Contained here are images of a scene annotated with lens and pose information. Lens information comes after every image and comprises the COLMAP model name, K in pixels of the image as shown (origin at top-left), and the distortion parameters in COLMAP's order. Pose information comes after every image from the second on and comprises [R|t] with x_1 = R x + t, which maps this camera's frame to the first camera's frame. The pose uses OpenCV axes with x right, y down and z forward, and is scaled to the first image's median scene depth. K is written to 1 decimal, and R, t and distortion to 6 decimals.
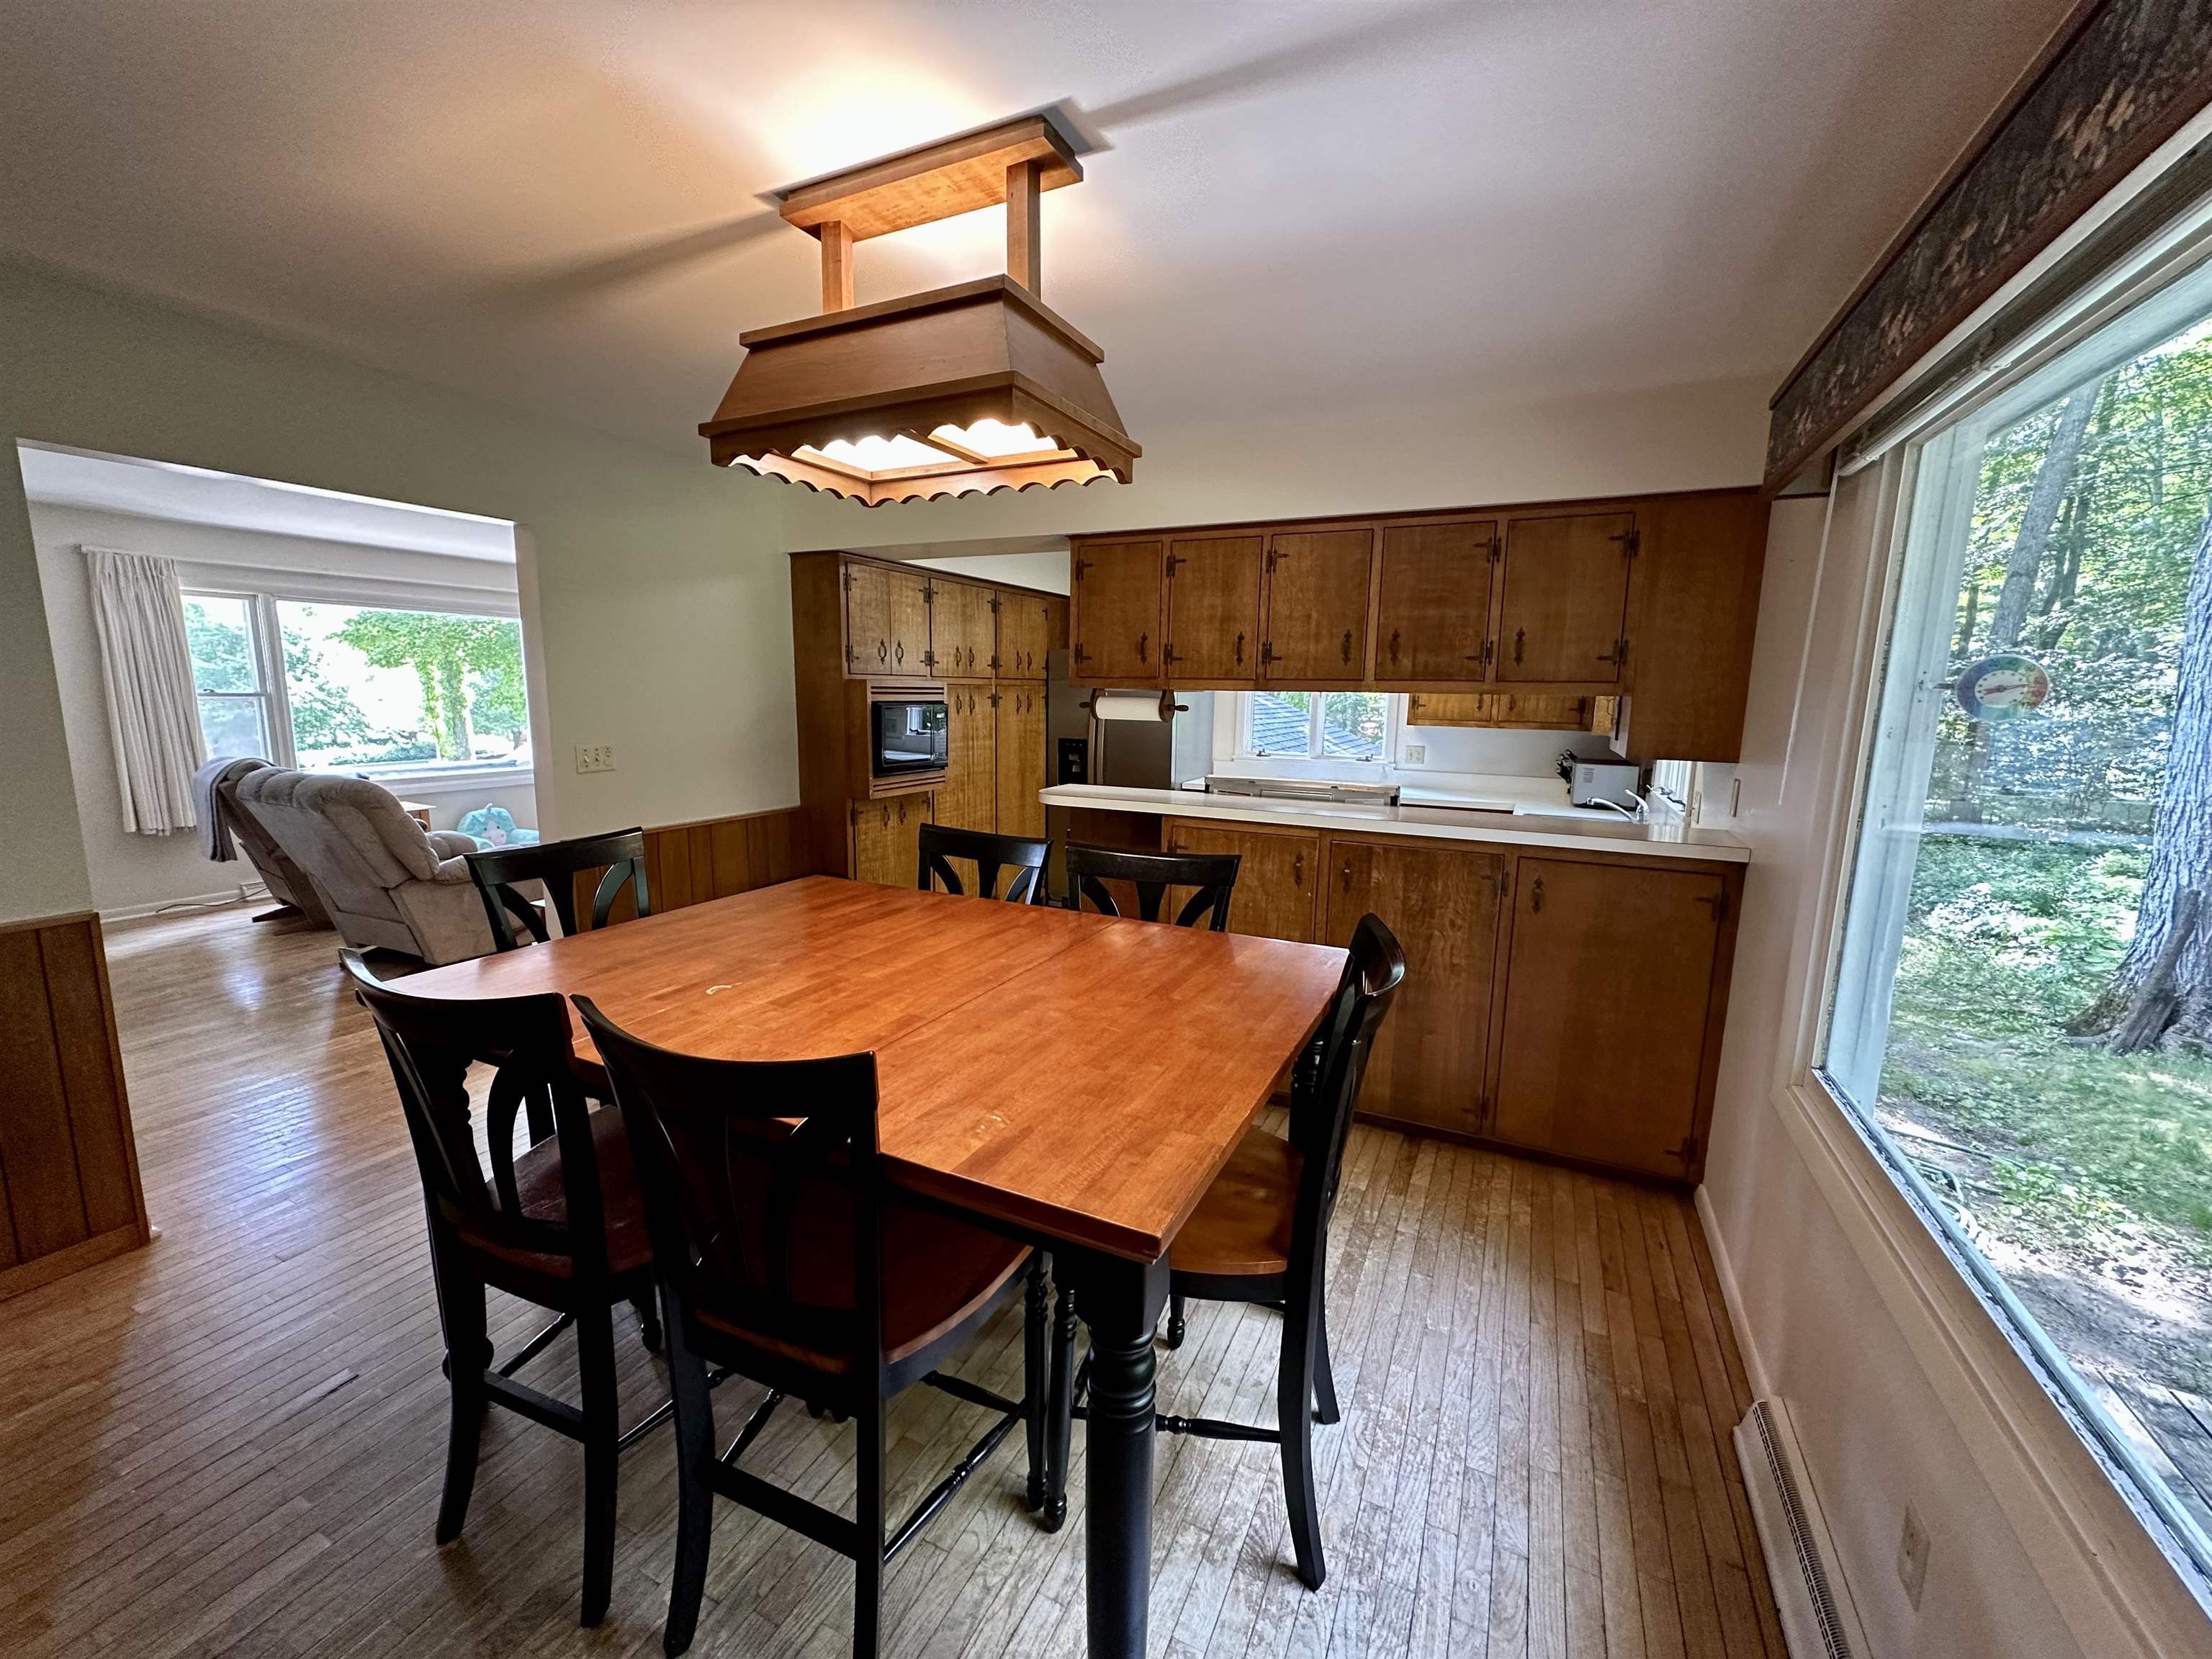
lens RADIAL K [[882.3, 0, 1103.4], [0, 882.3, 826.1], [0, 0, 1]] dist [-0.000781, -0.000472]
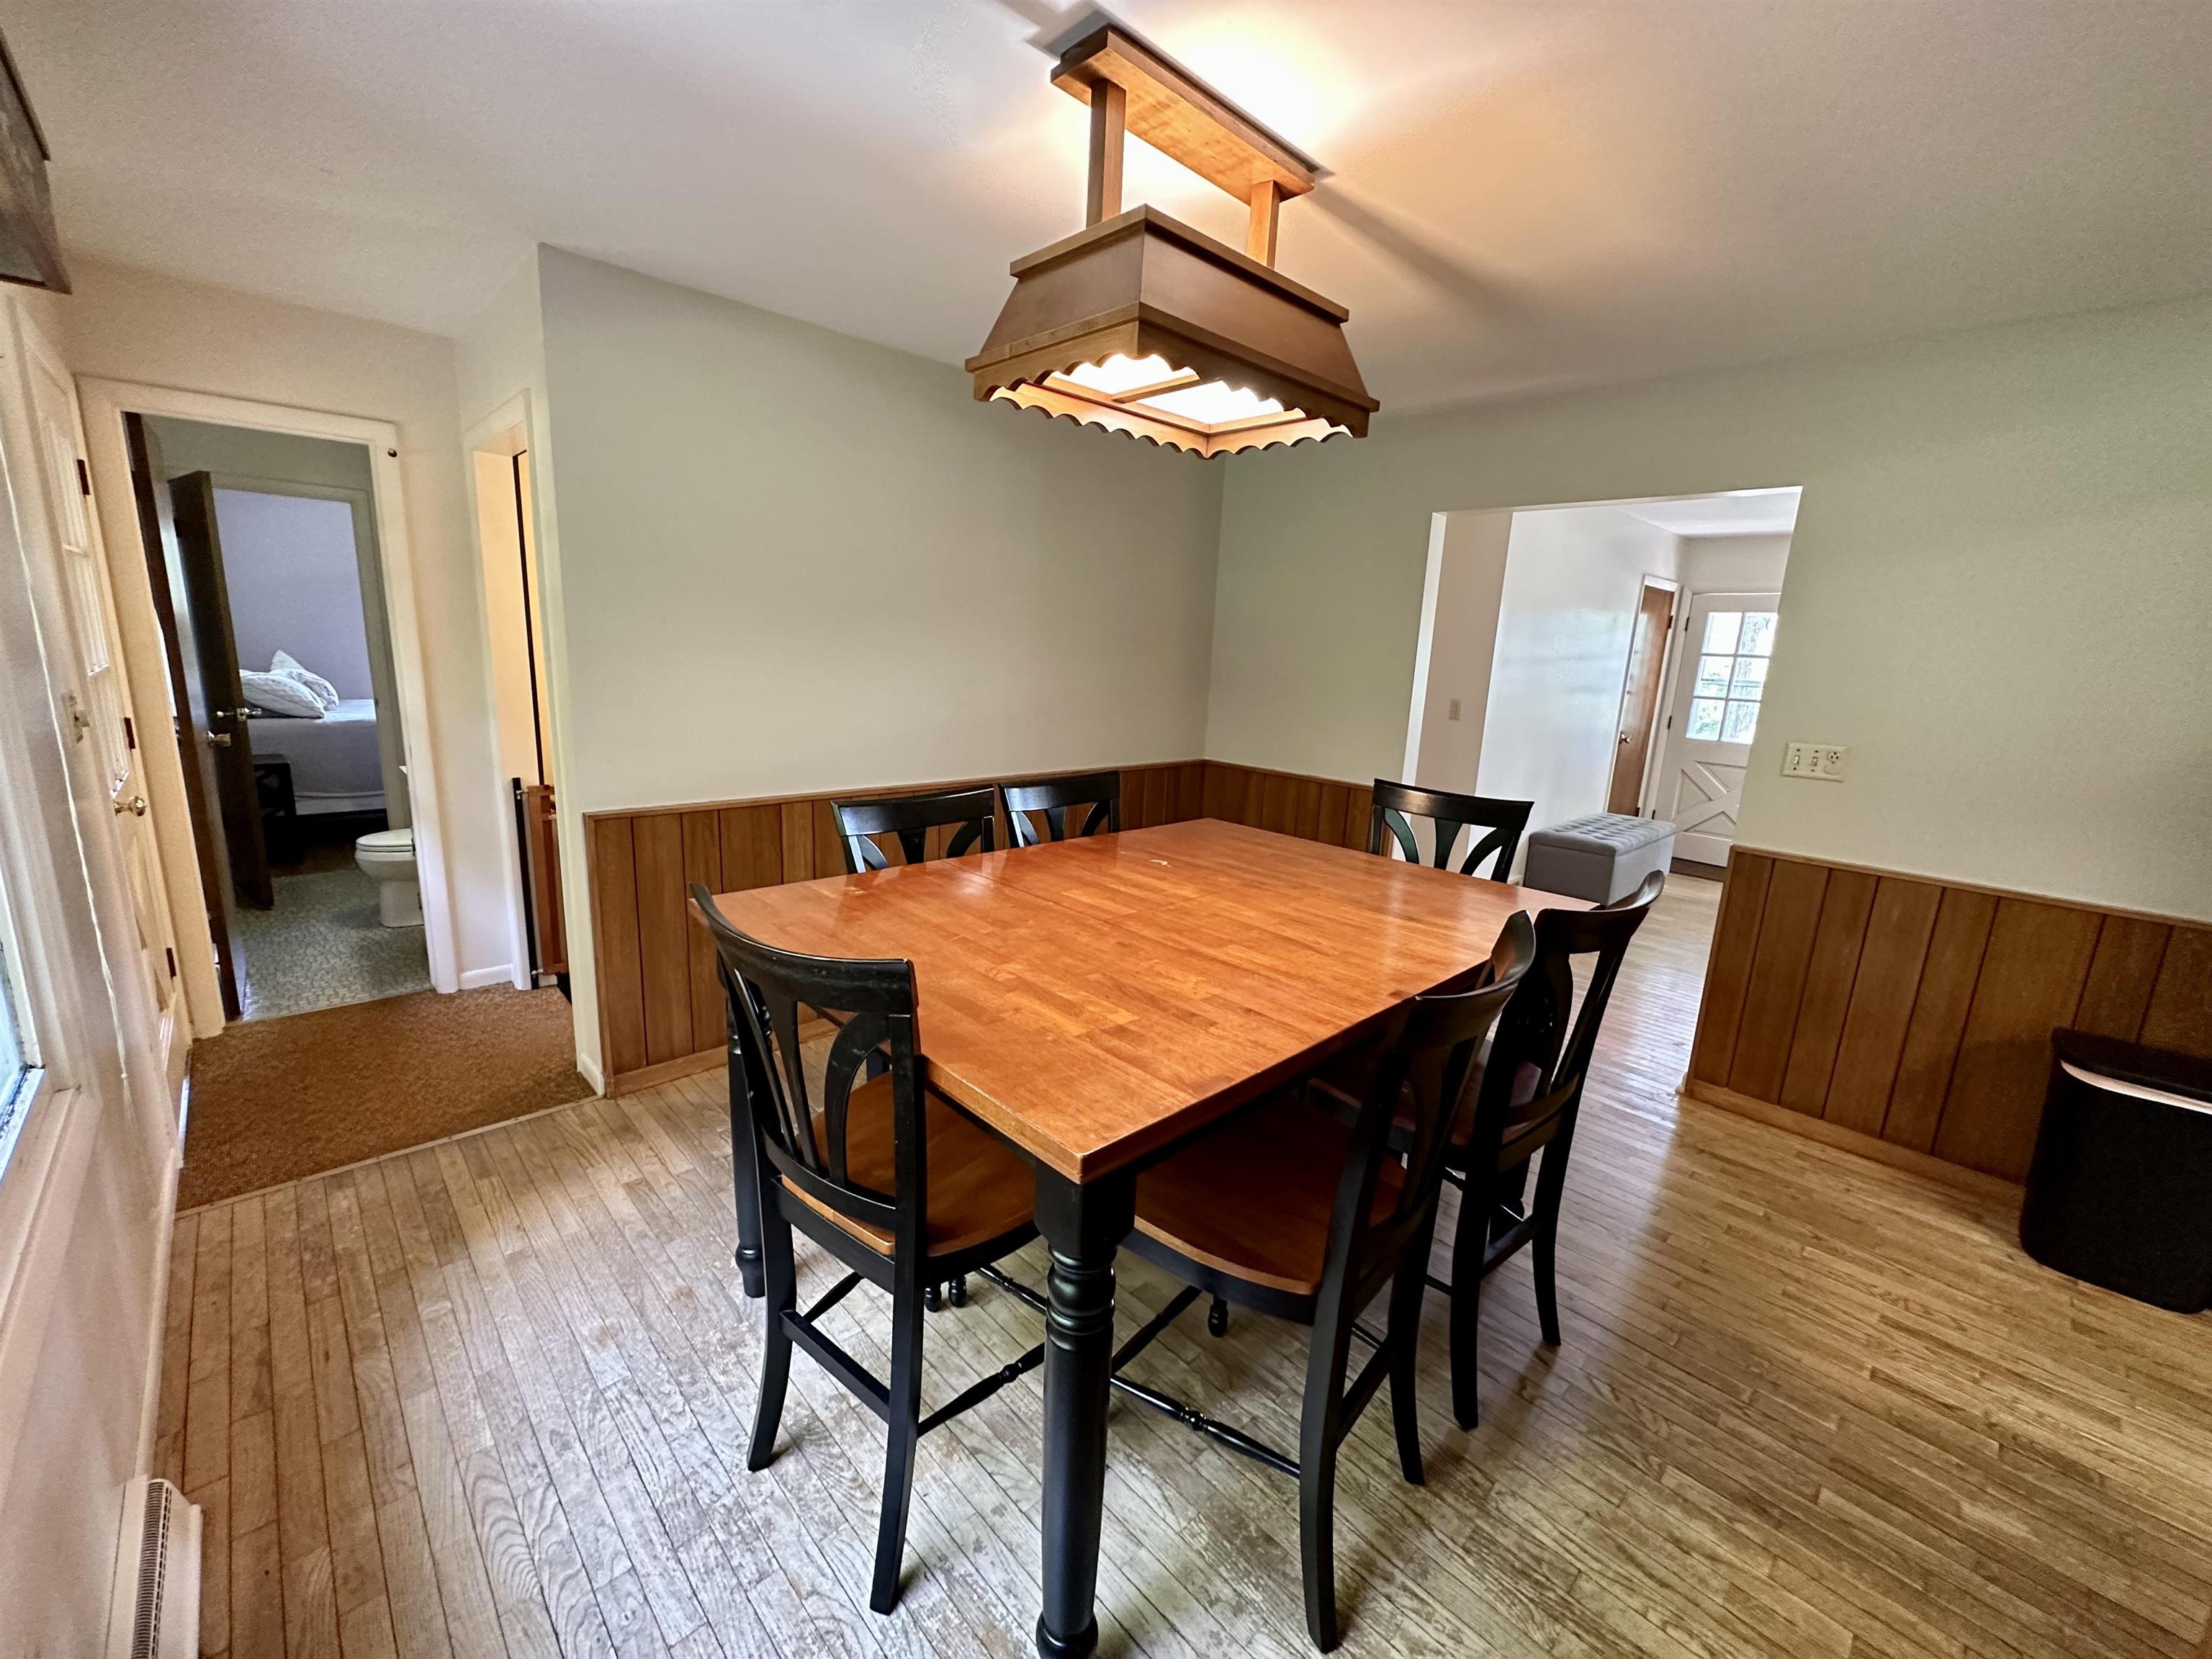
lens RADIAL K [[882.3, 0, 1103.4], [0, 882.3, 826.1], [0, 0, 1]] dist [-0.000781, -0.000472]
pose [[-0.342034, 0.162158, -0.925590, 0.491486], [-0.199723, 0.949948, 0.240229, -0.101714], [0.918217, 0.267028, -0.292528, 0.772317]]
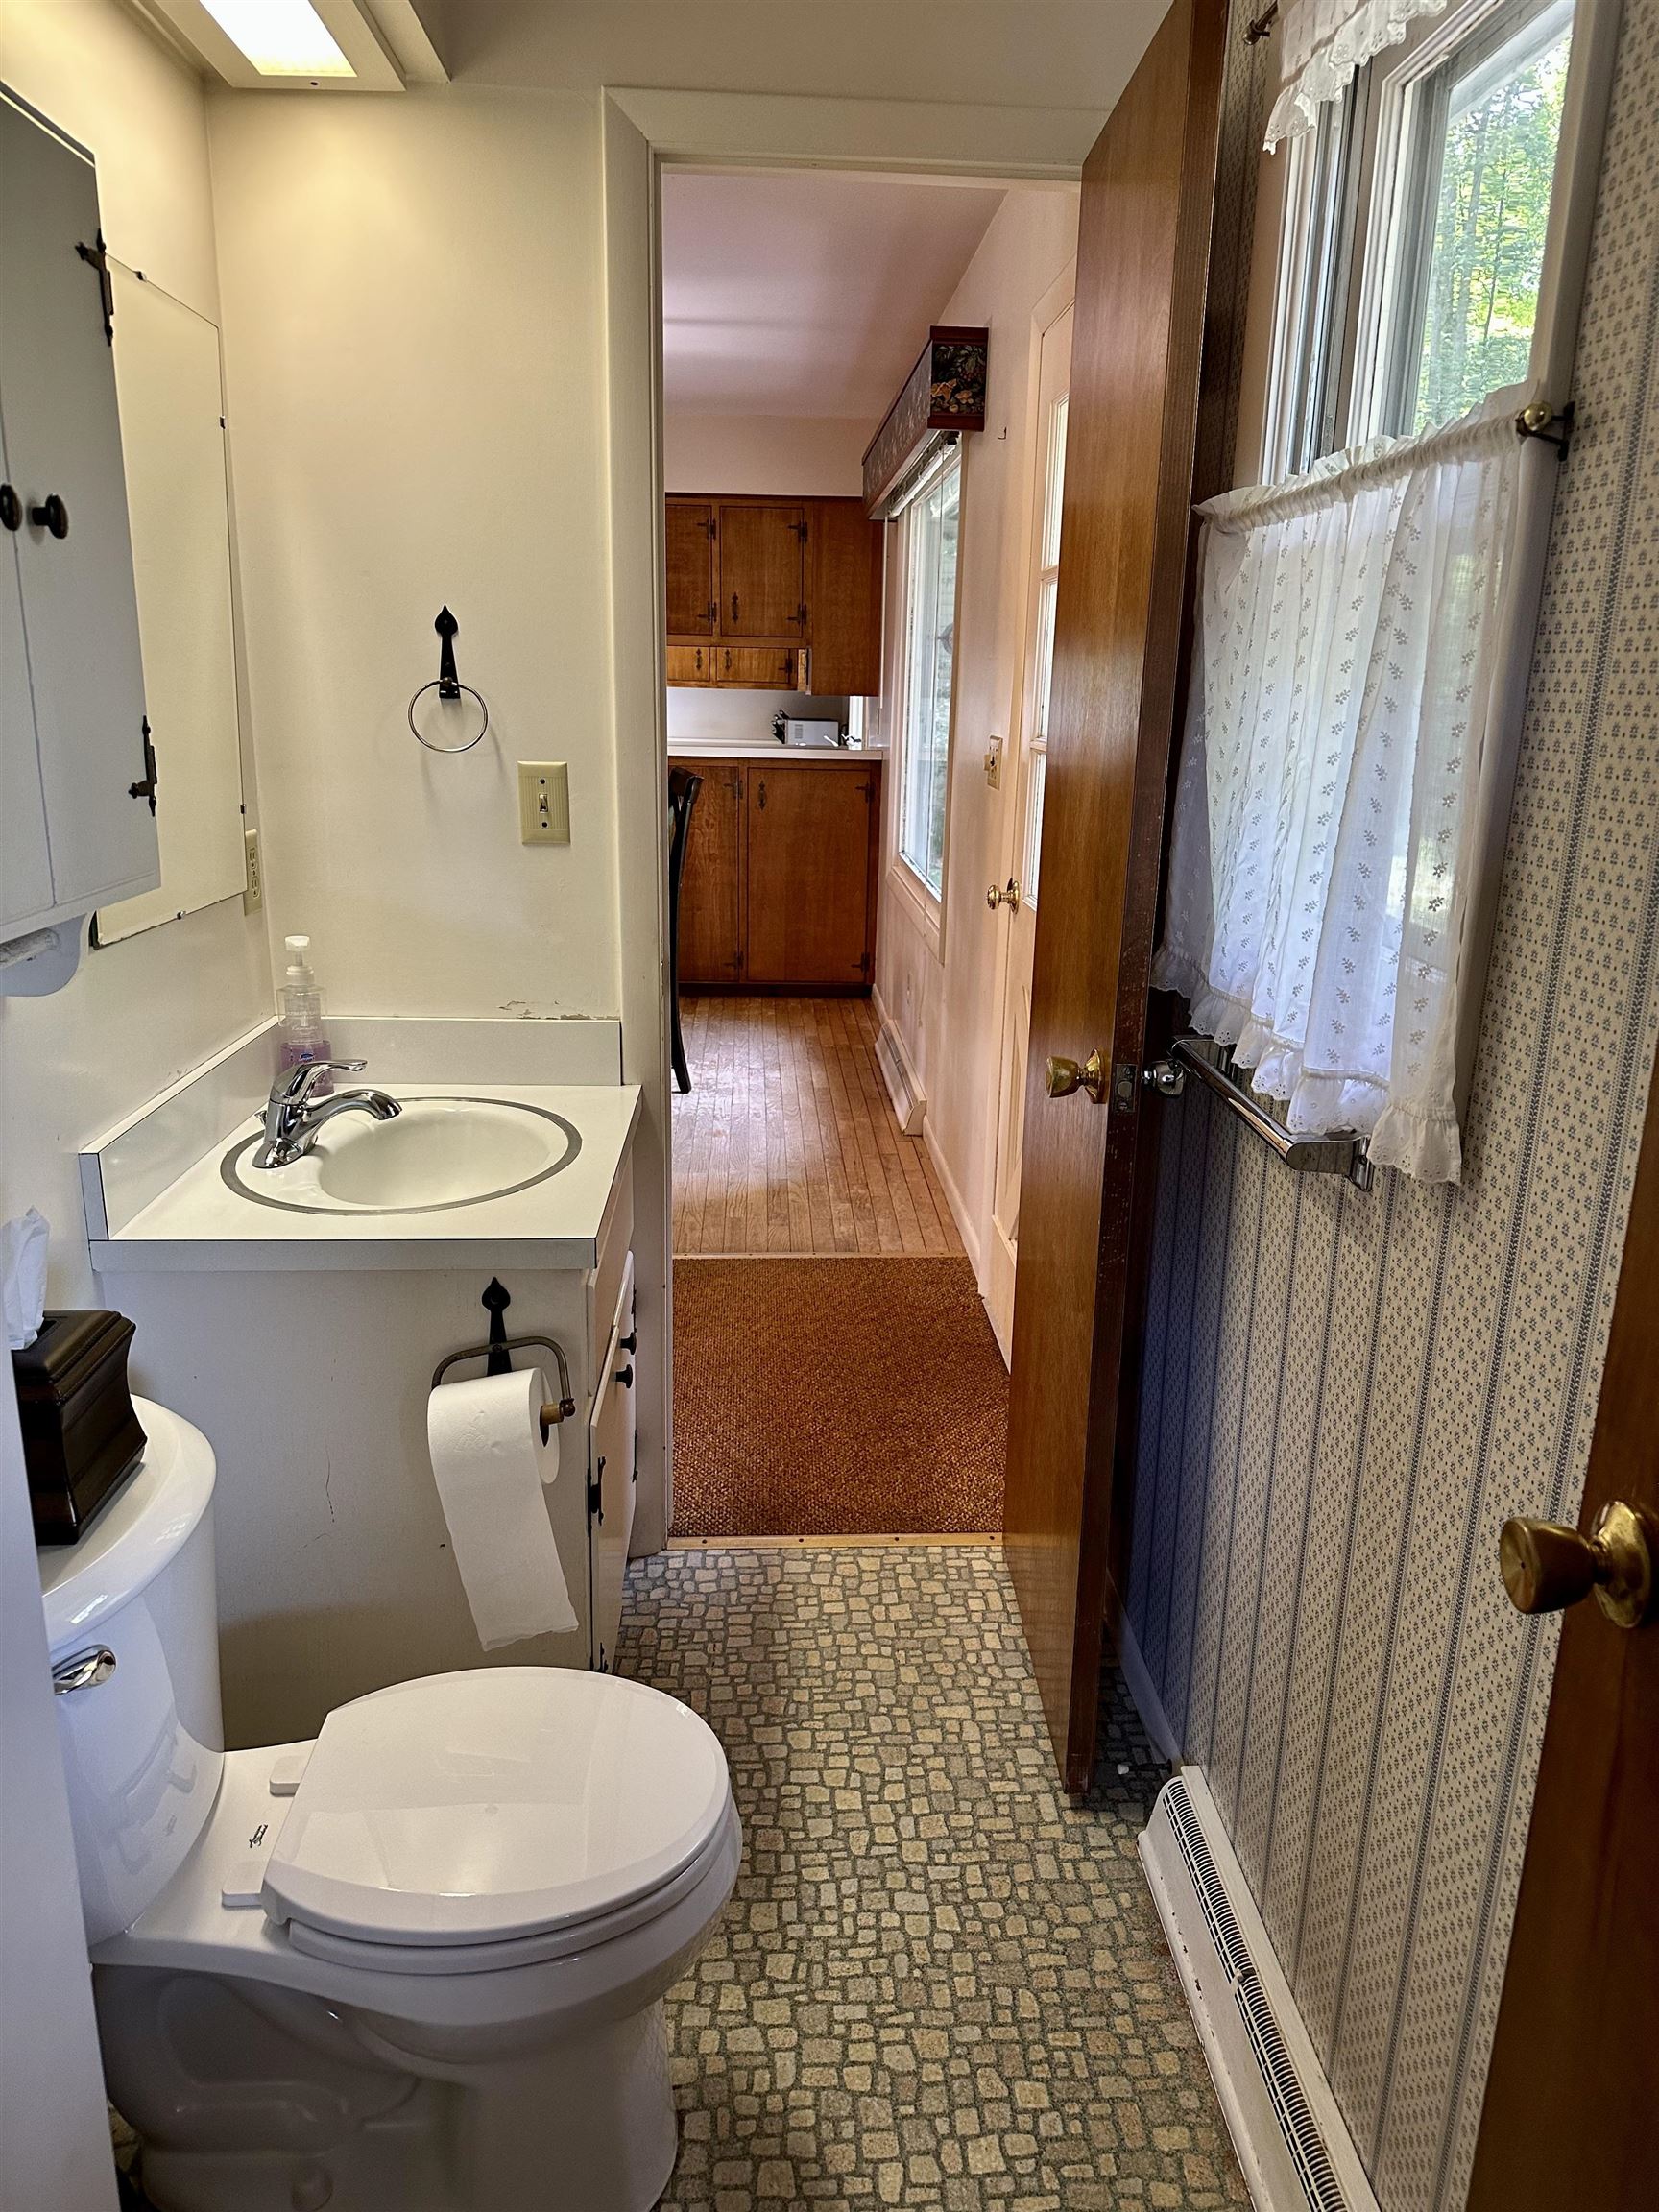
lens RADIAL K [[1540.5, 0, 829.5], [0, 1540.5, 1106.0], [0, 0, 1]] dist [0.129687, -0.000068]
pose [[0.875964, -0.128865, 0.464844, -0.606022], [0.070611, 0.987530, 0.140705, 0.220497], [-0.477180, -0.090429, 0.874141, -1.216339]]
